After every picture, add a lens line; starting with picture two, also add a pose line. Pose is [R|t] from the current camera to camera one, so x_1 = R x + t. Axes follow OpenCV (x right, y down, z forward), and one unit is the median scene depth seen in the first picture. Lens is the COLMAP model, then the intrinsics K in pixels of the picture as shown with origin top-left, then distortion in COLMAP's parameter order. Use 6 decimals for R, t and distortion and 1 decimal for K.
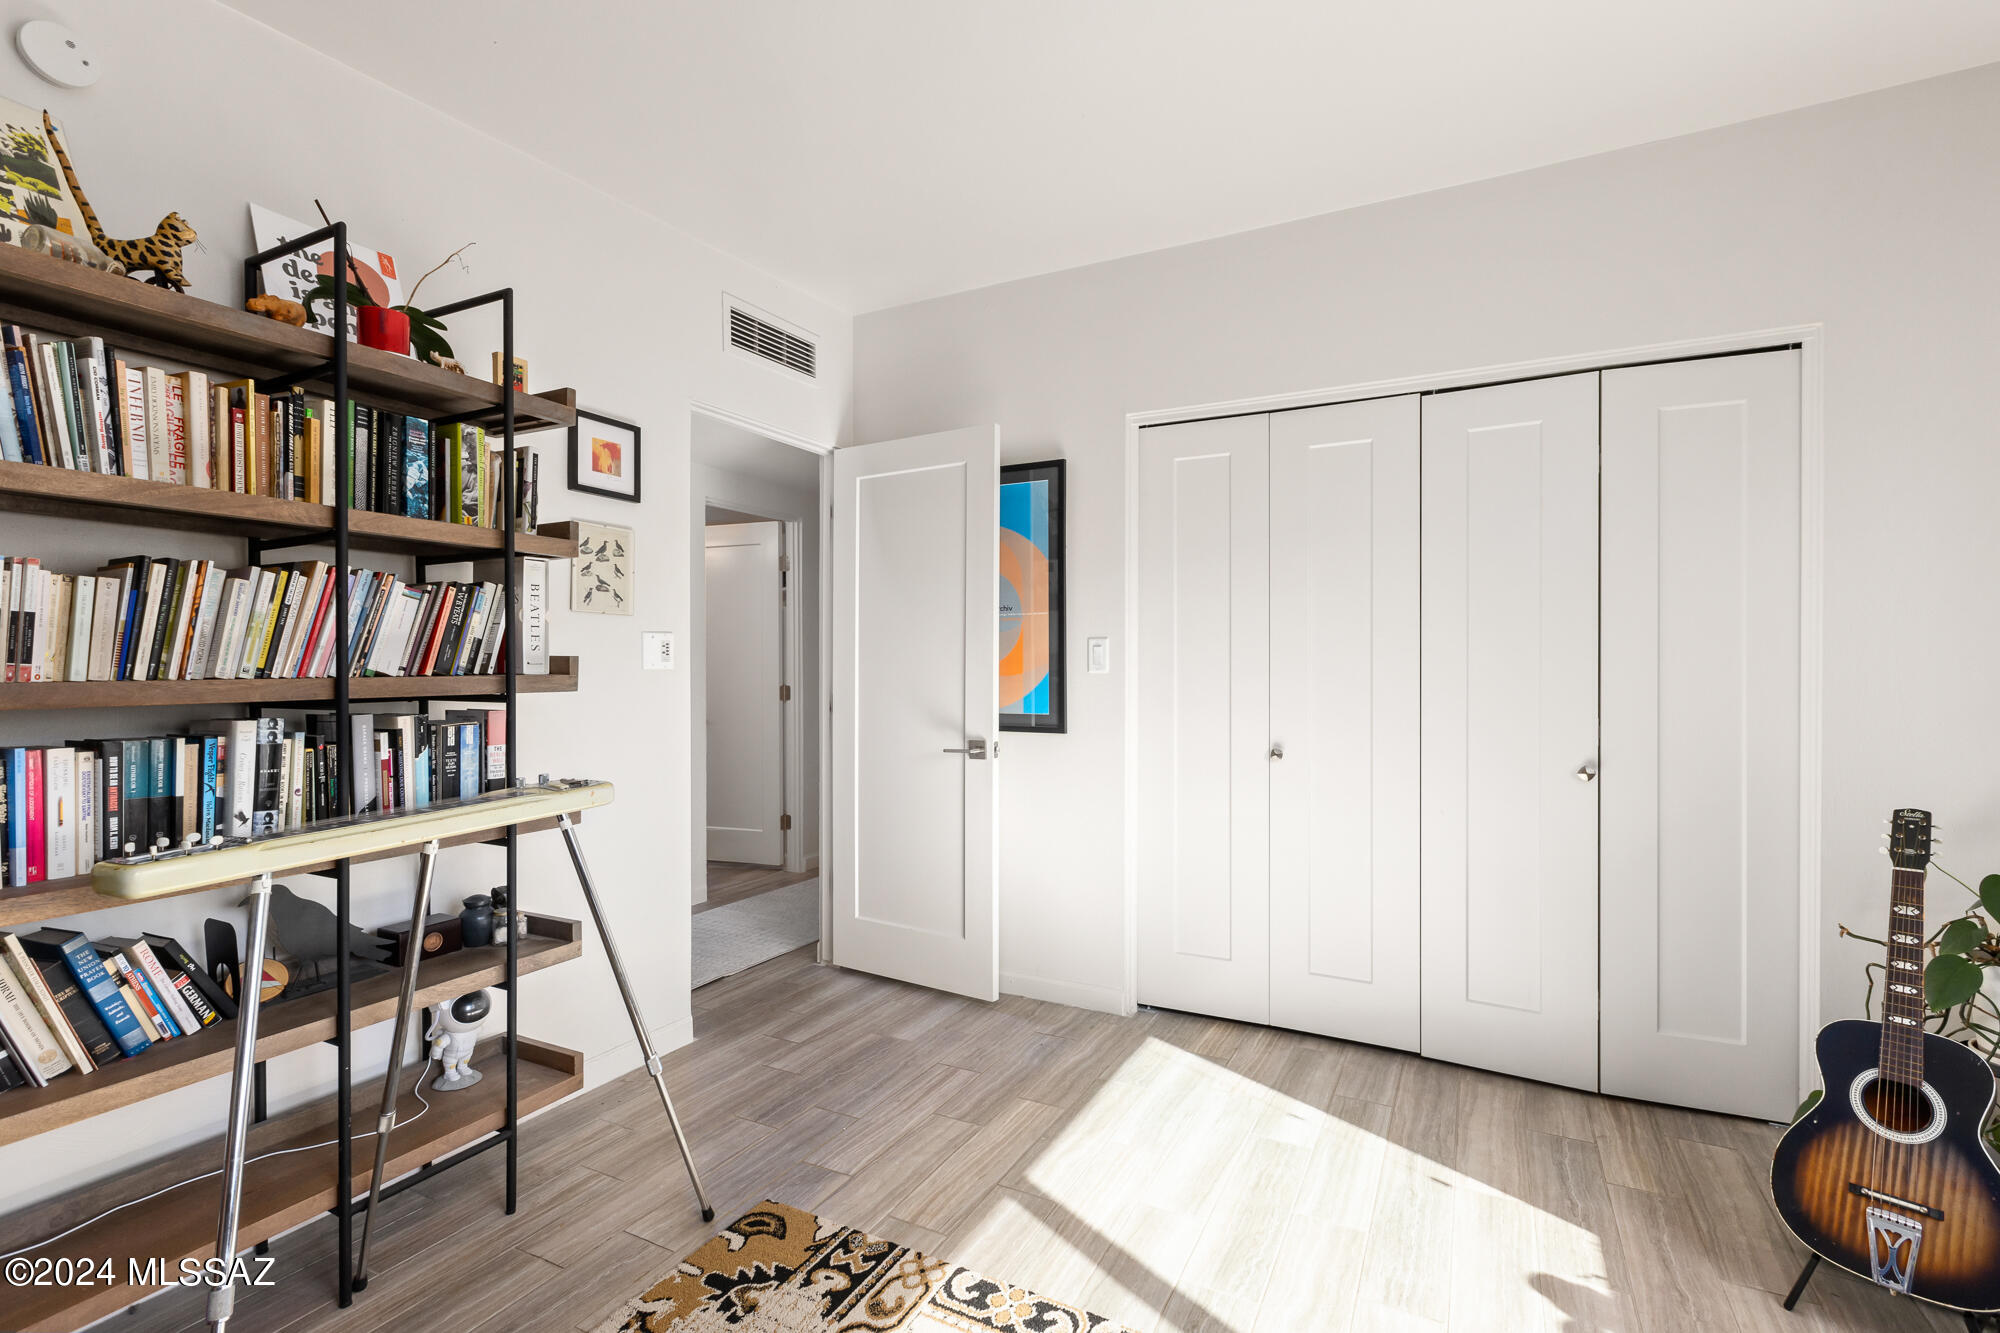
lens RADIAL K [[912.4, 0, 997.5], [0, 912.4, 670.2], [0, 0, 1]] dist [0.002825, 0.000122]
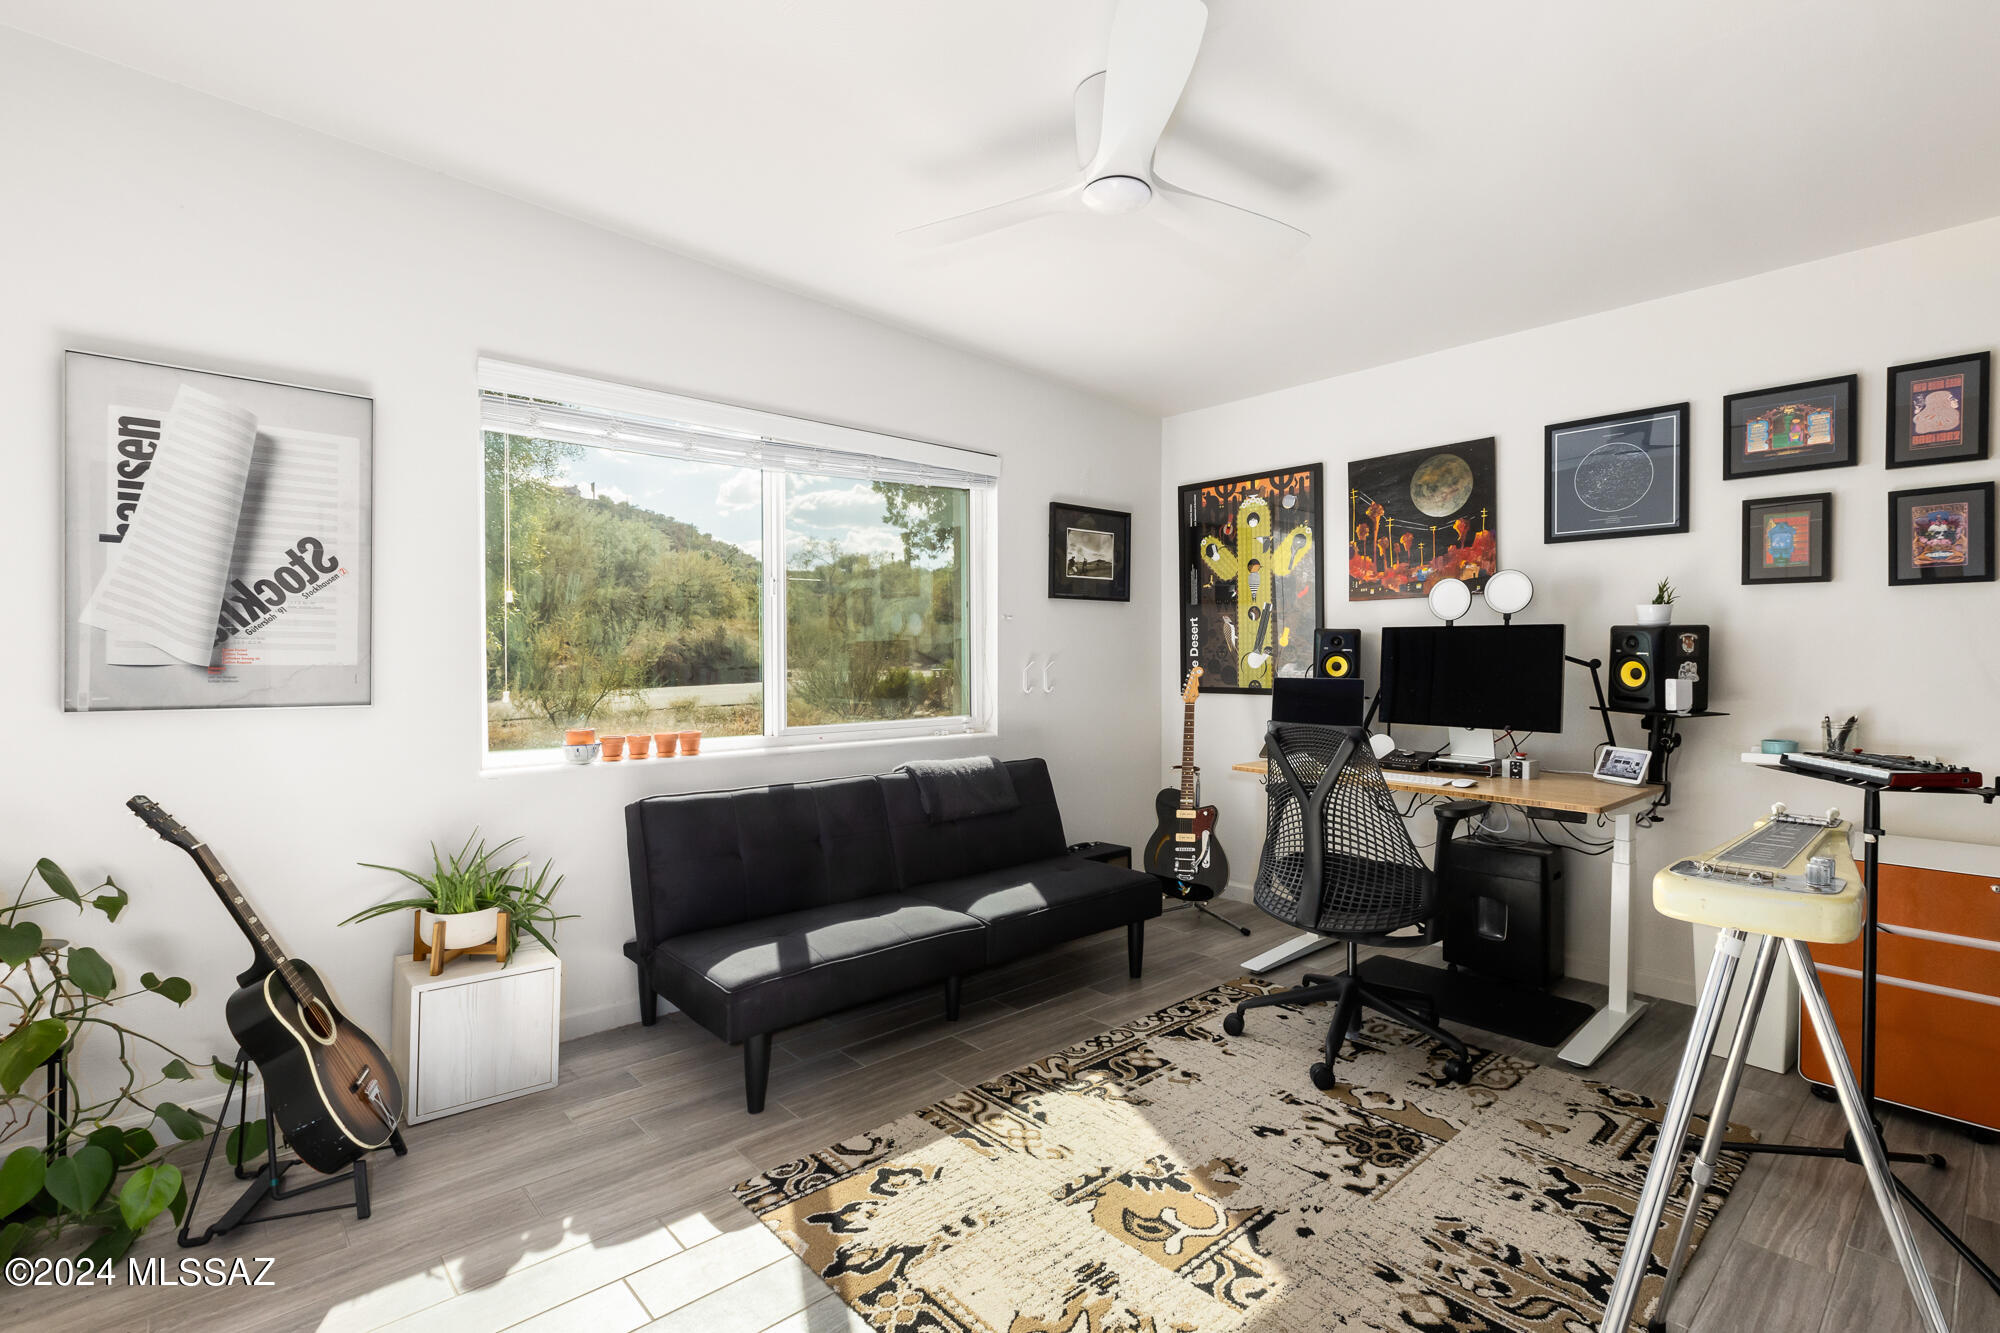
lens RADIAL K [[912.4, 0, 1003.1], [0, 912.4, 664.1], [0, 0, 1]] dist [0.002825, 0.000122]
pose [[-0.933146, -0.017525, 0.359069, -0.498243], [-0.016862, 0.999845, 0.004977, -0.002296], [-0.359101, -0.001410, -0.933298, 2.152277]]
